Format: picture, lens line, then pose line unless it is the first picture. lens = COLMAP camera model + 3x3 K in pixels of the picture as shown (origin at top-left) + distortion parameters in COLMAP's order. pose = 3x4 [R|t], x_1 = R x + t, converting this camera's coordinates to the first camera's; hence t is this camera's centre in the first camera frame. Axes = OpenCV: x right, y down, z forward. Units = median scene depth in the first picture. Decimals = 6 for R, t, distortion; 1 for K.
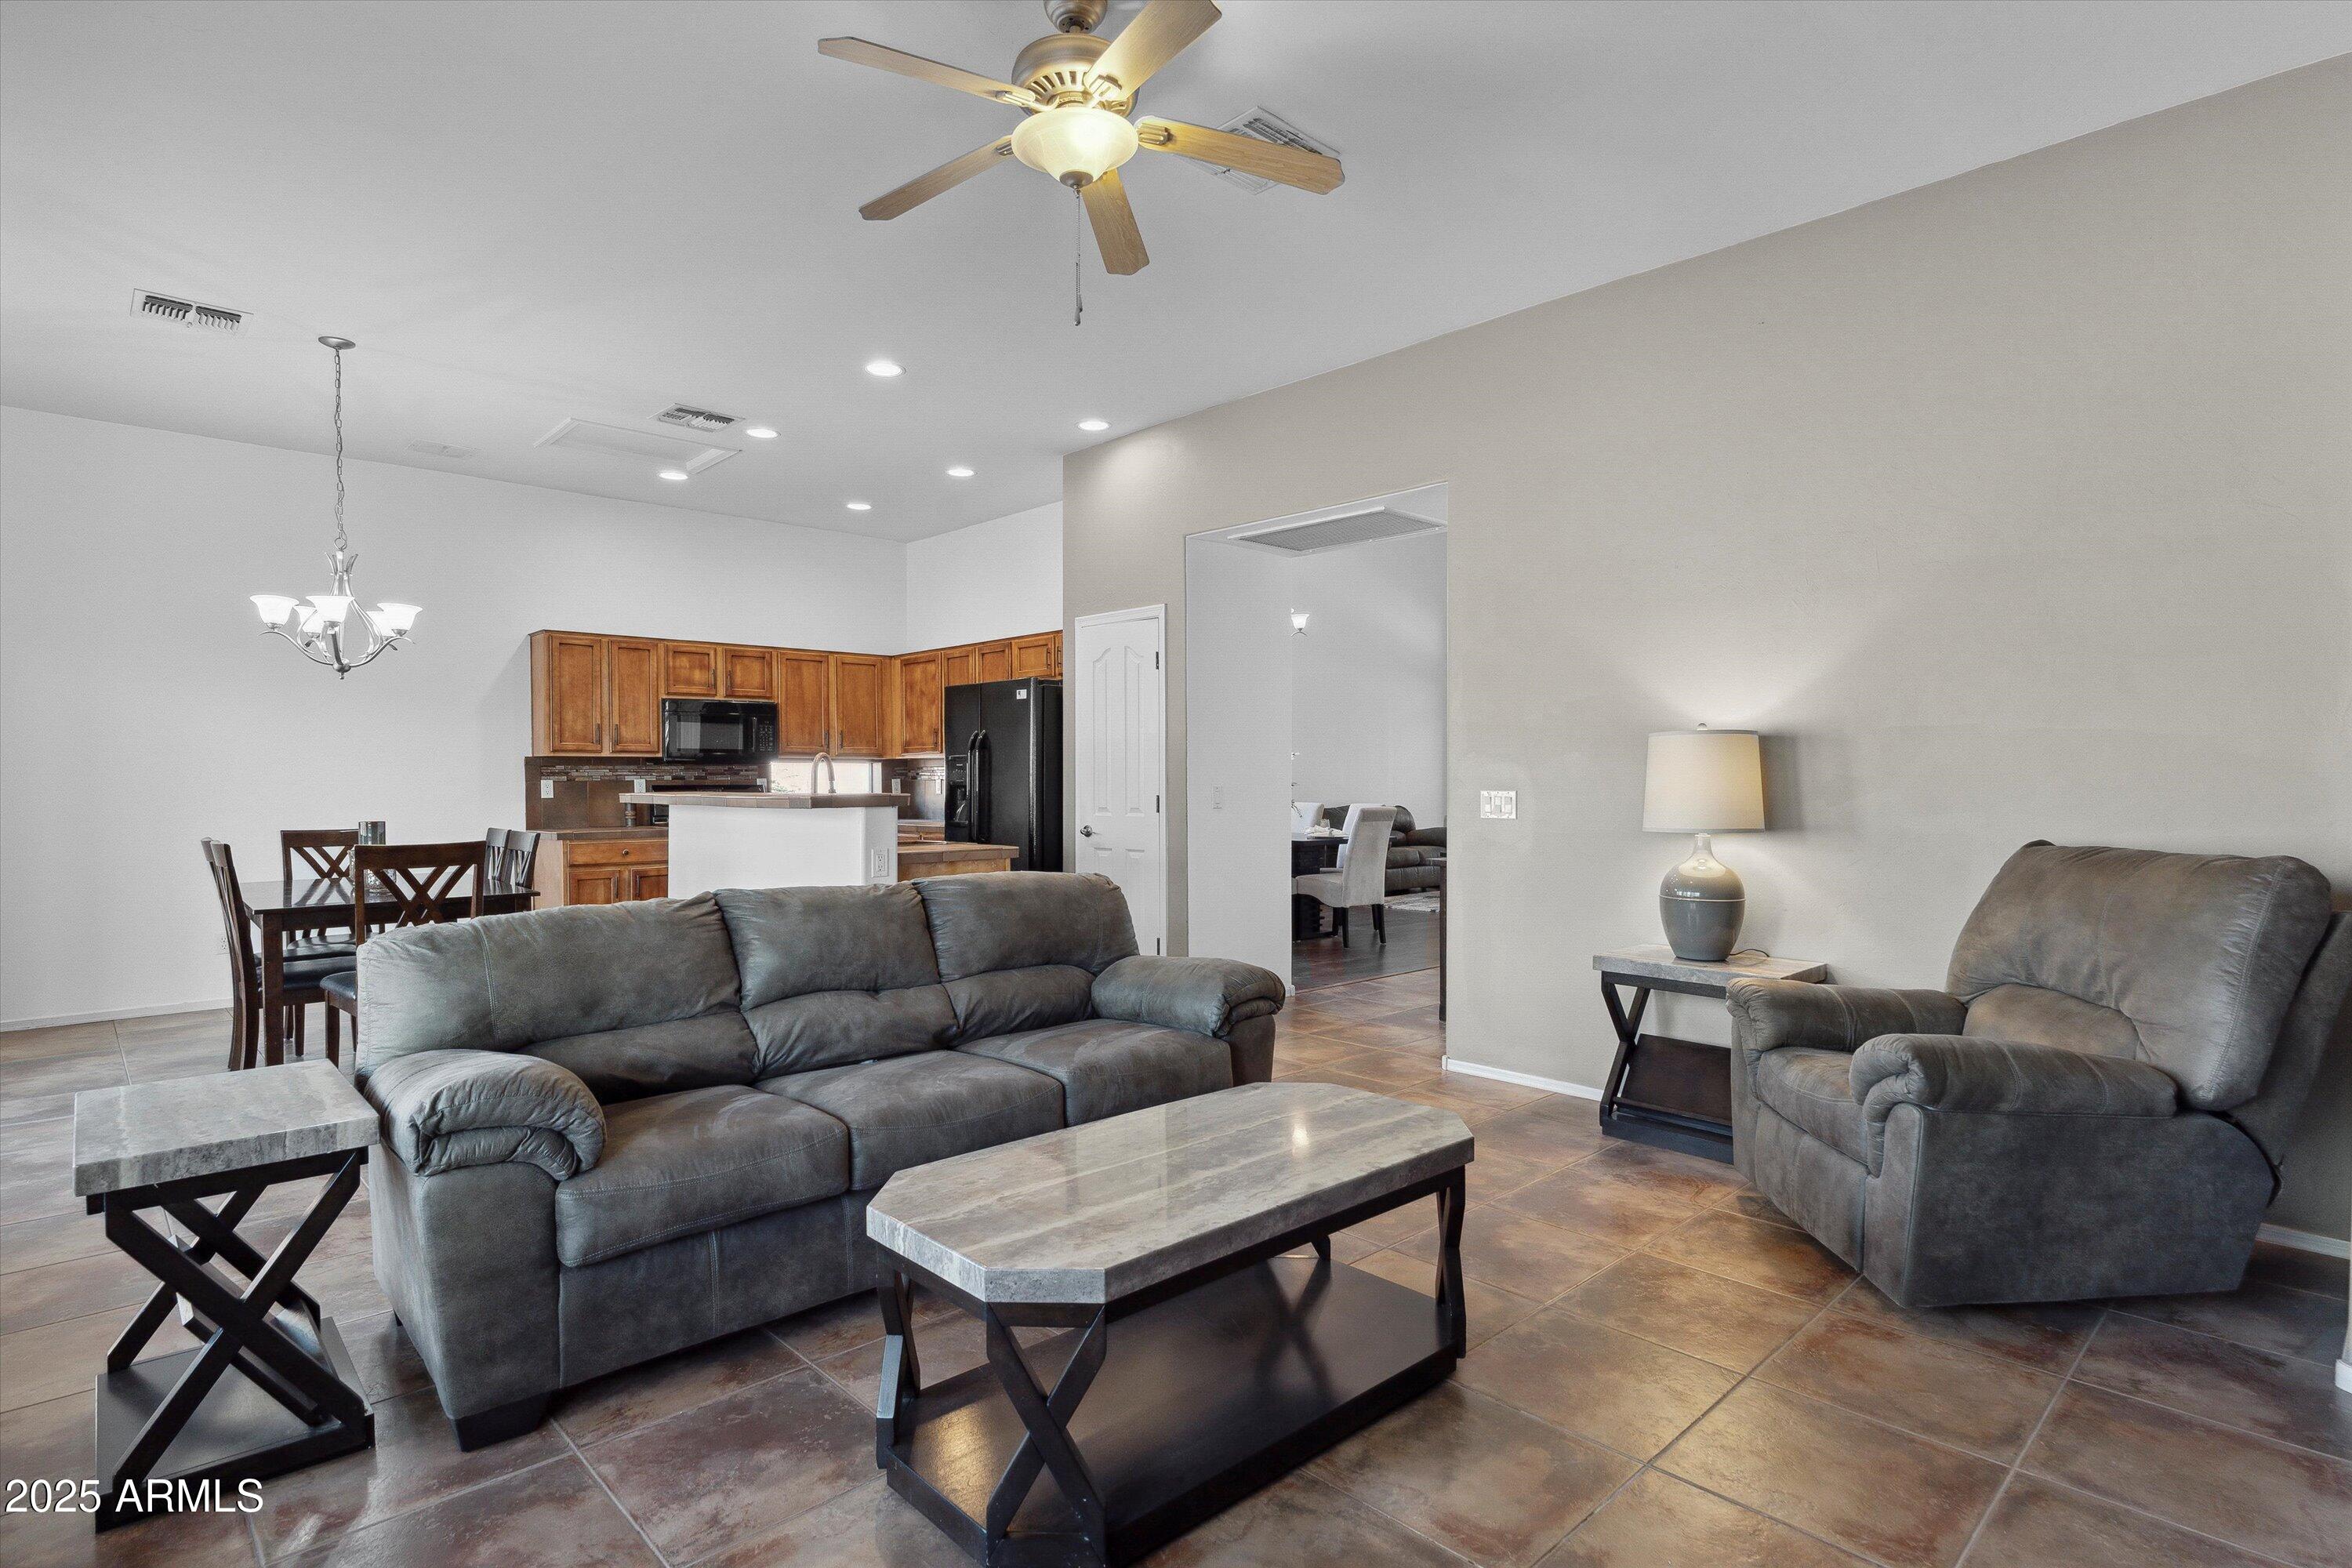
lens RADIAL K [[1187.9, 0, 1195.3], [0, 1187.9, 782.6], [0, 0, 1]] dist [-0.006121, 0.000224]
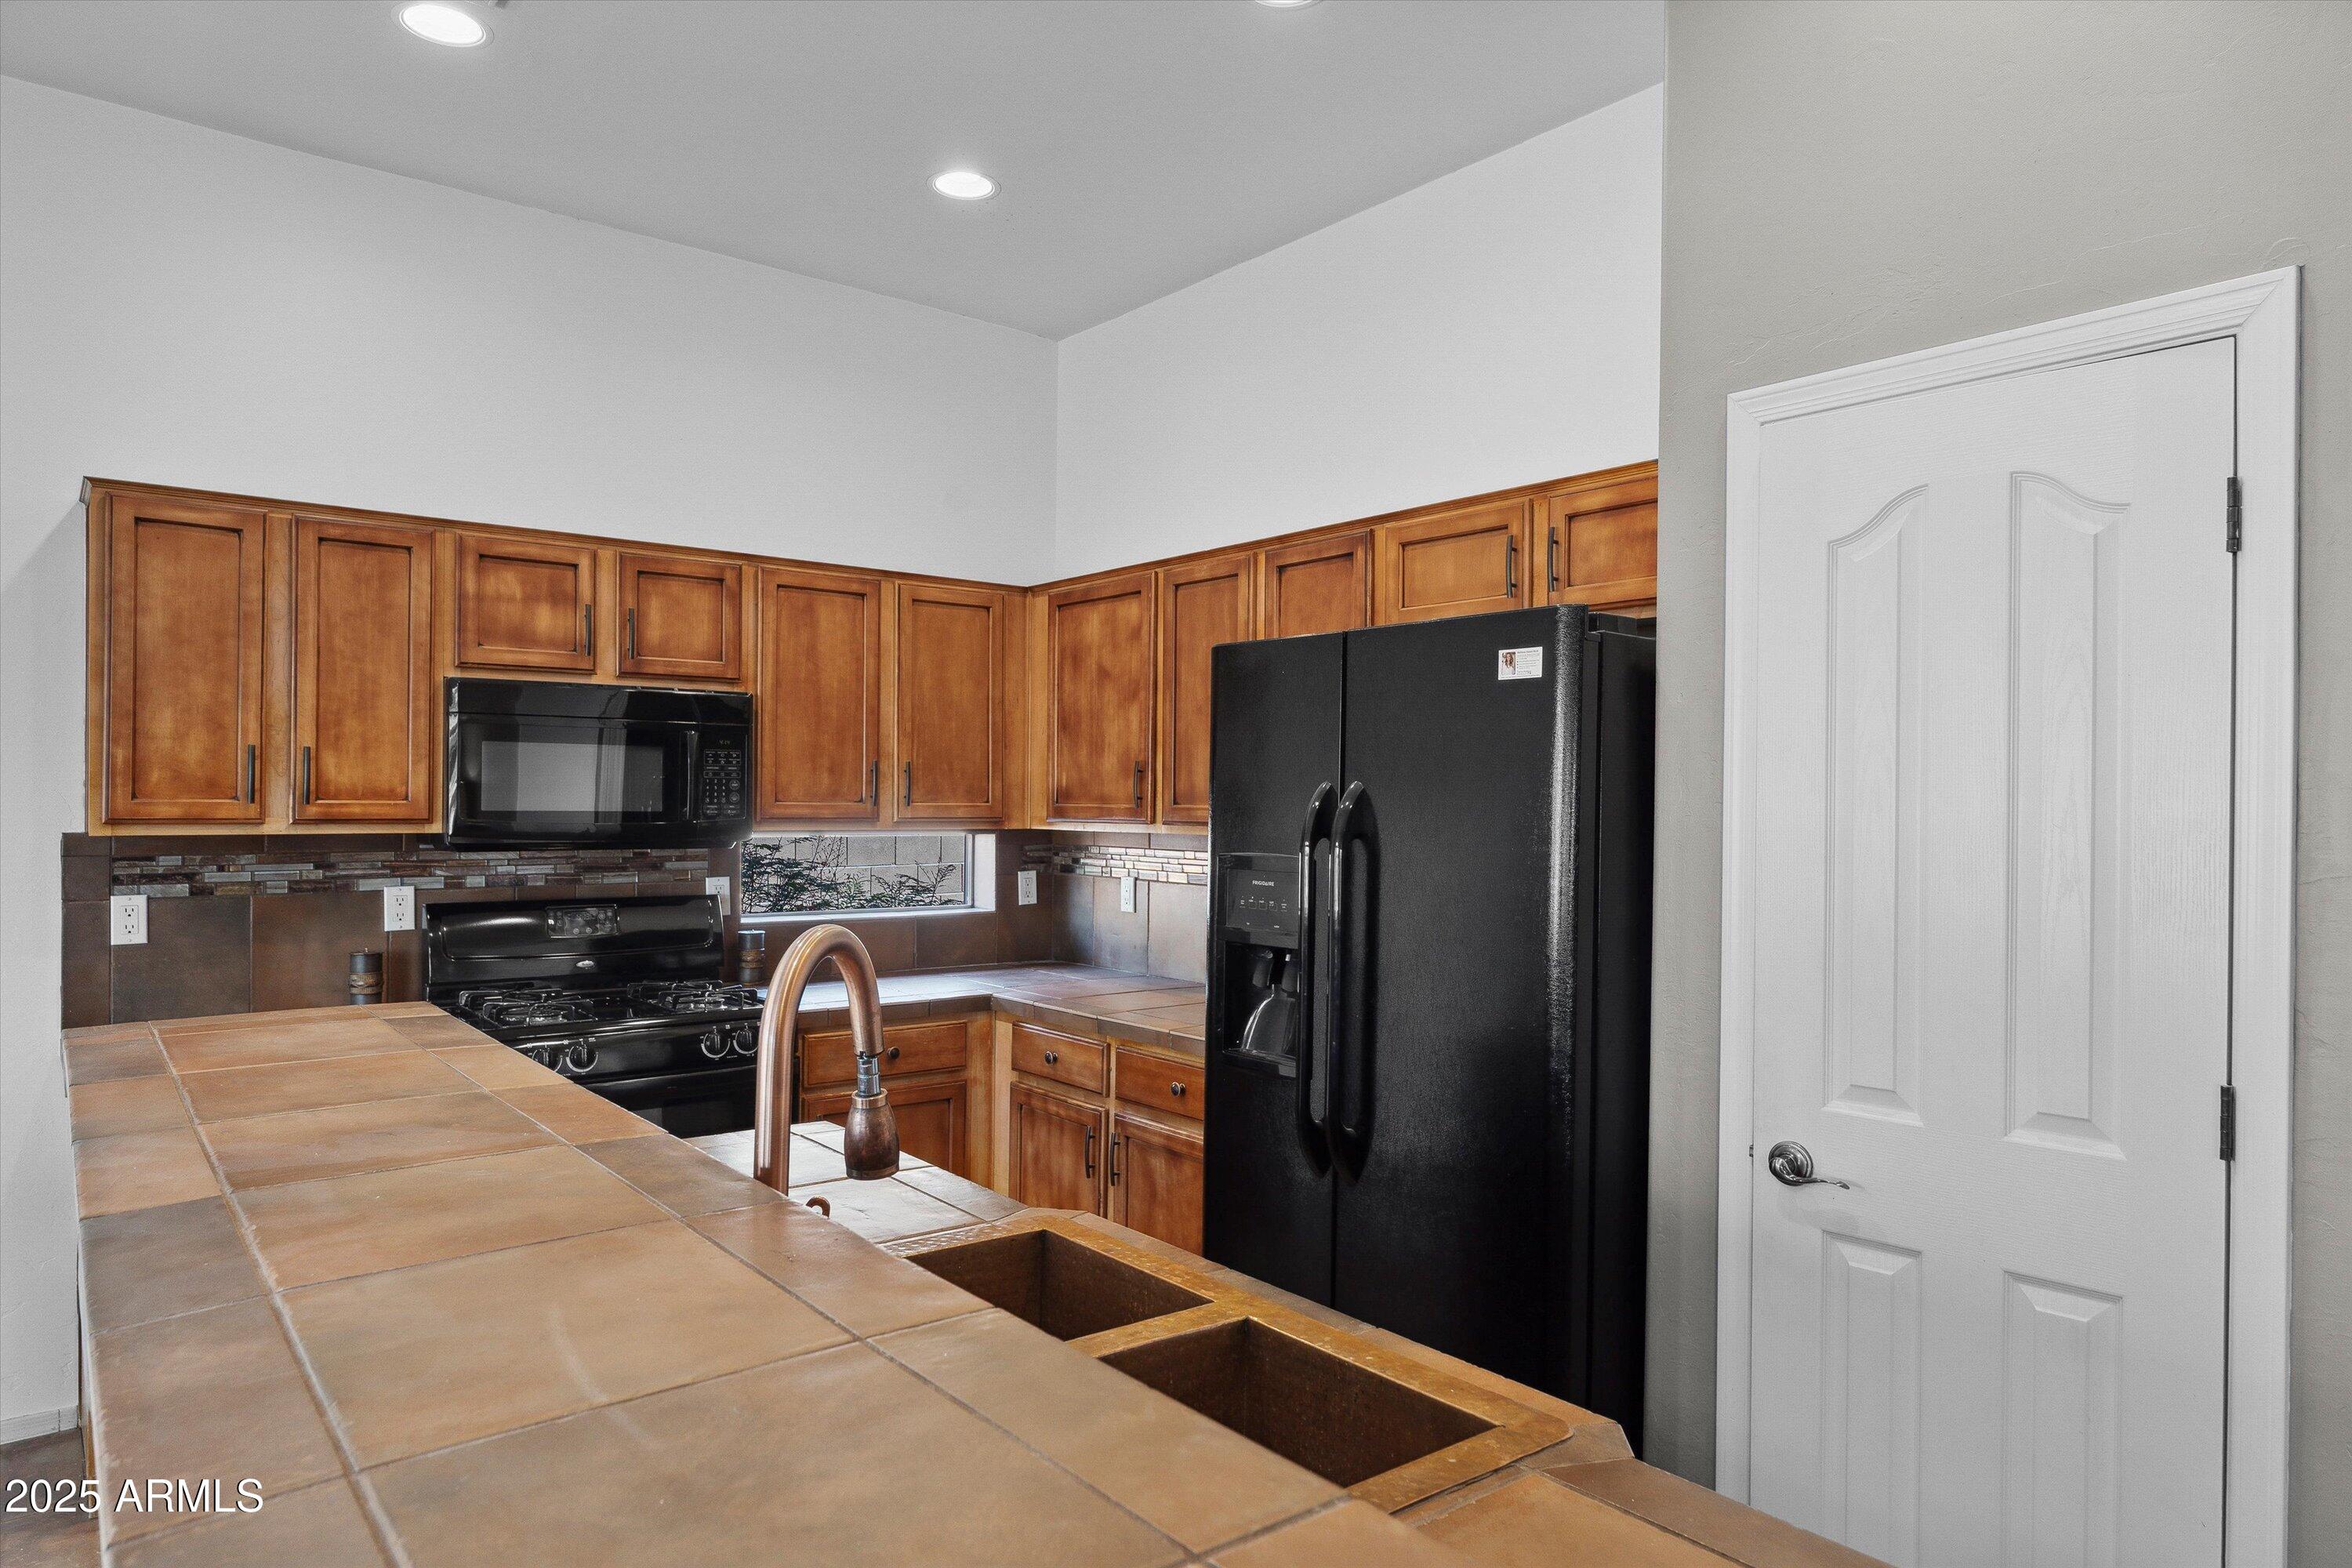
lens RADIAL K [[1441.3, 0, 1166.2], [0, 1441.3, 788.5], [0, 0, 1]] dist [0.025994, -0.000235]
pose [[0.994813, 0.013410, -0.100828, -0.172871], [-0.014507, 0.999843, -0.010153, -0.034089], [0.100676, 0.011563, 0.994852, 0.556819]]
